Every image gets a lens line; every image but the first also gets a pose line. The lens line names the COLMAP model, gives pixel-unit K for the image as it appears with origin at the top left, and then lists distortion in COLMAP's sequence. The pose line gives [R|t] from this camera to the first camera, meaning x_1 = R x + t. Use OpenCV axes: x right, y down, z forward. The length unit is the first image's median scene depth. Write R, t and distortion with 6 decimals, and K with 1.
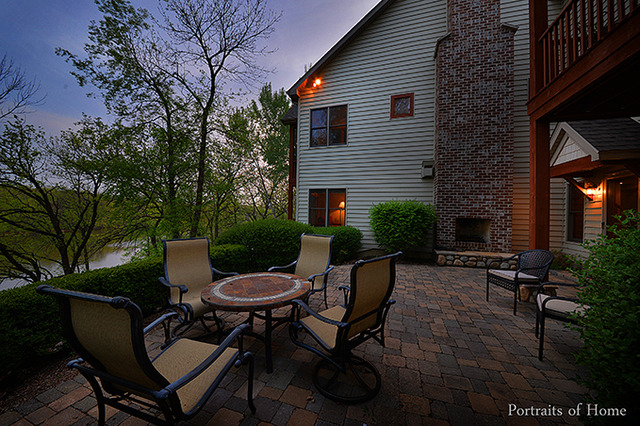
lens RADIAL K [[231.4, 0, 319.5], [0, 231.4, 212.1], [0, 0, 1]] dist [0.000510, 0.000014]
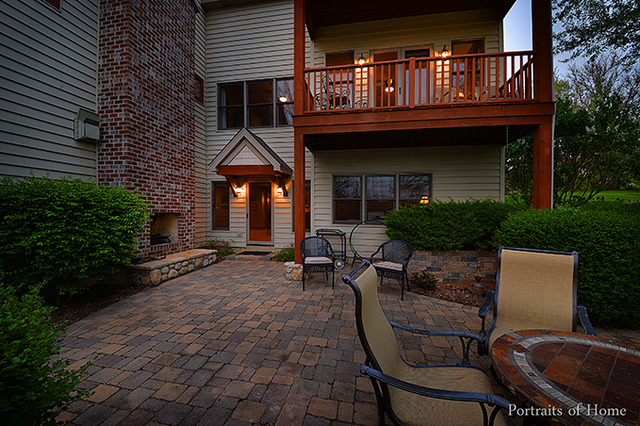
lens RADIAL K [[249.9, 0, 319.3], [0, 249.9, 210.9], [0, 0, 1]] dist [-0.009367, -0.001210]
pose [[-0.138488, -0.020460, 0.990153, -0.251158], [-0.018384, 0.999667, 0.018085, -0.003640], [-0.990193, -0.015699, -0.138818, 0.659665]]
